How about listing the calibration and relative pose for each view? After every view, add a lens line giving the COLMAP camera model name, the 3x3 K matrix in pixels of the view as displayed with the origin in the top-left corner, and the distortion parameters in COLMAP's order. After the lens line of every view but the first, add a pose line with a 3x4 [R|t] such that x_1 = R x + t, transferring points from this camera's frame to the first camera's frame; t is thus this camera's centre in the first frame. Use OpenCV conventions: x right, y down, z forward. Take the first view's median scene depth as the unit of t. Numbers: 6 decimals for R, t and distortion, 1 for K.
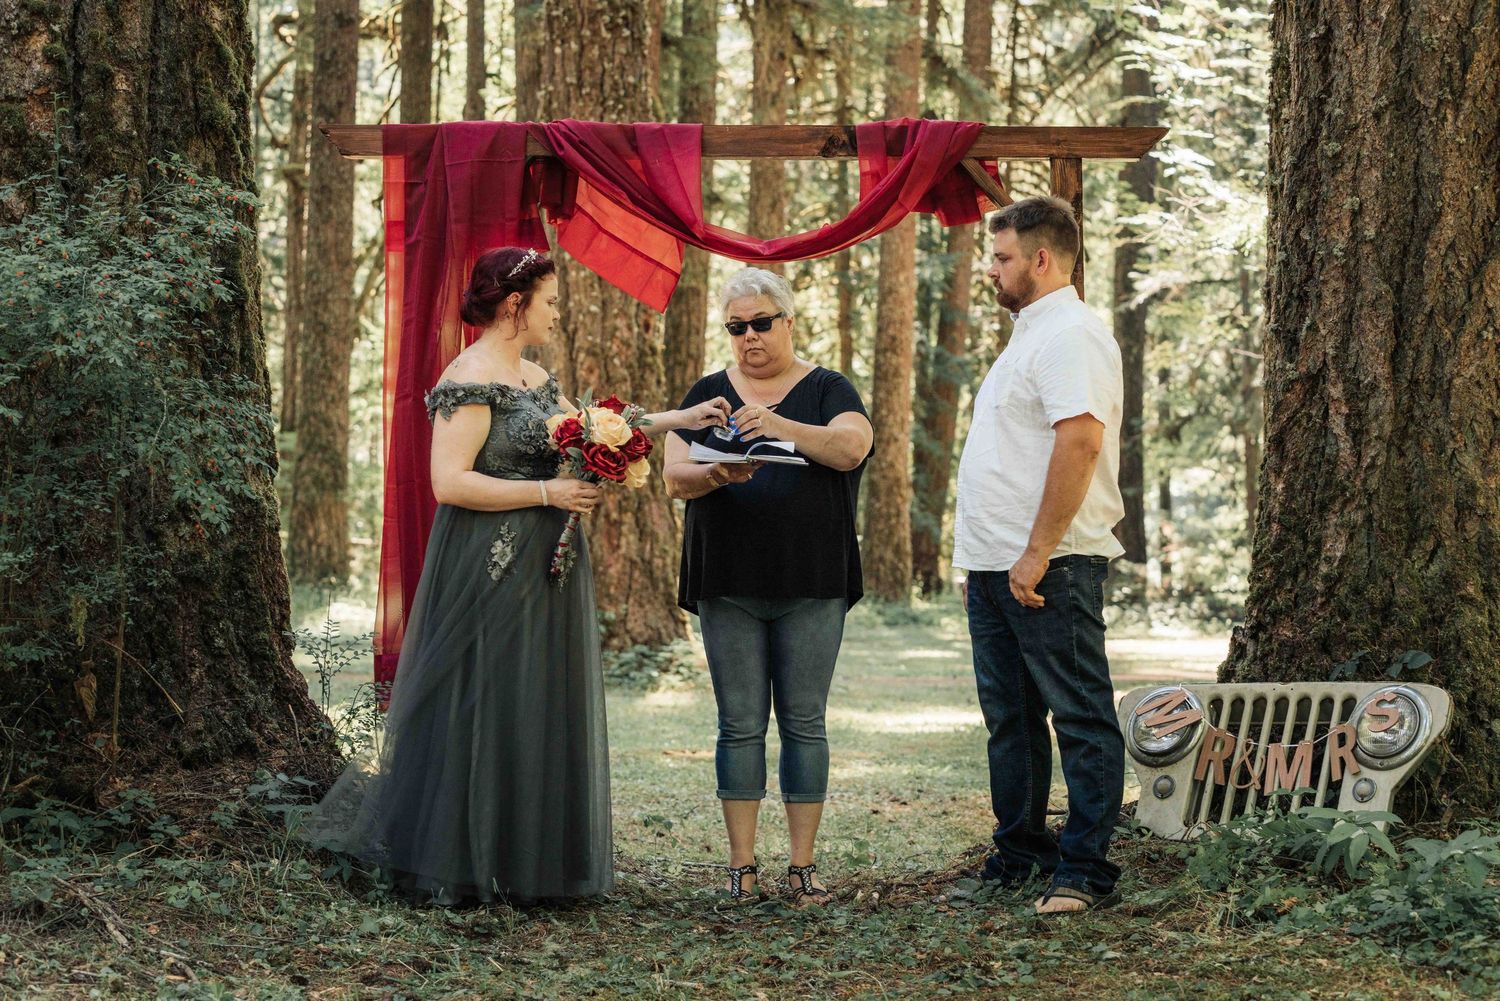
lens RADIAL K [[2936.6, 0, 750.0], [0, 2936.6, 500.5], [0, 0, 1]] dist [0.023278, -0.788541]
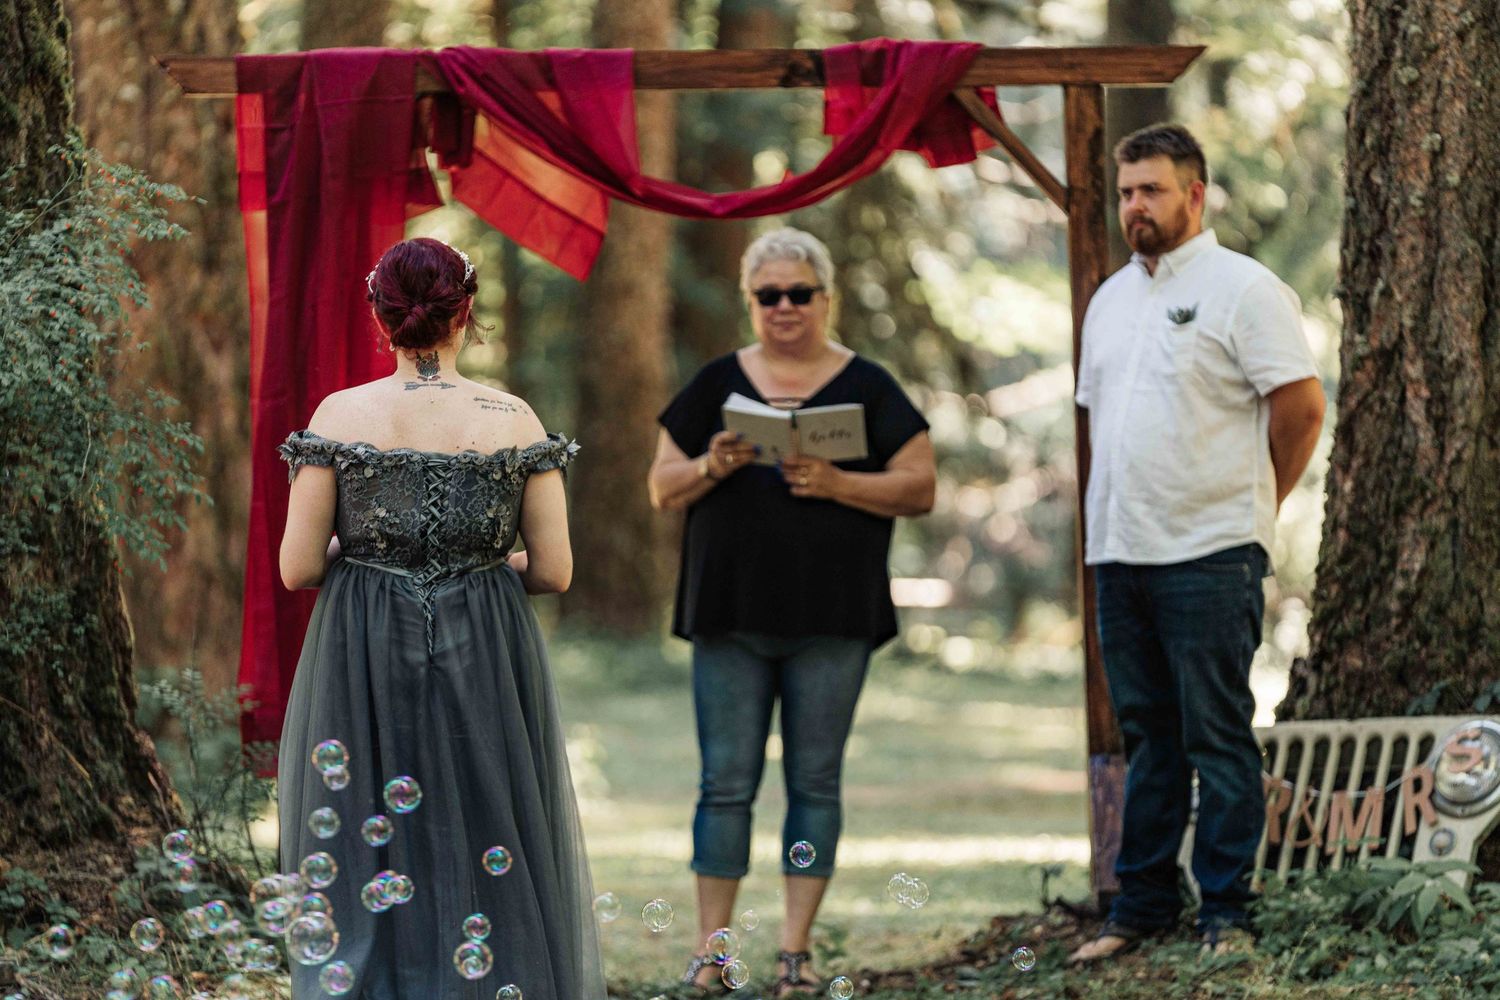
lens RADIAL K [[7762.6, 0, 602.6], [0, 7762.6, 575.5], [0, 0, 1]] dist [0.120085, 3.916403]
pose [[0.998072, -0.019606, 0.058893, -0.158004], [0.018157, 0.999522, 0.025041, -0.038395], [-0.059356, -0.023924, 0.997950, -1.168104]]
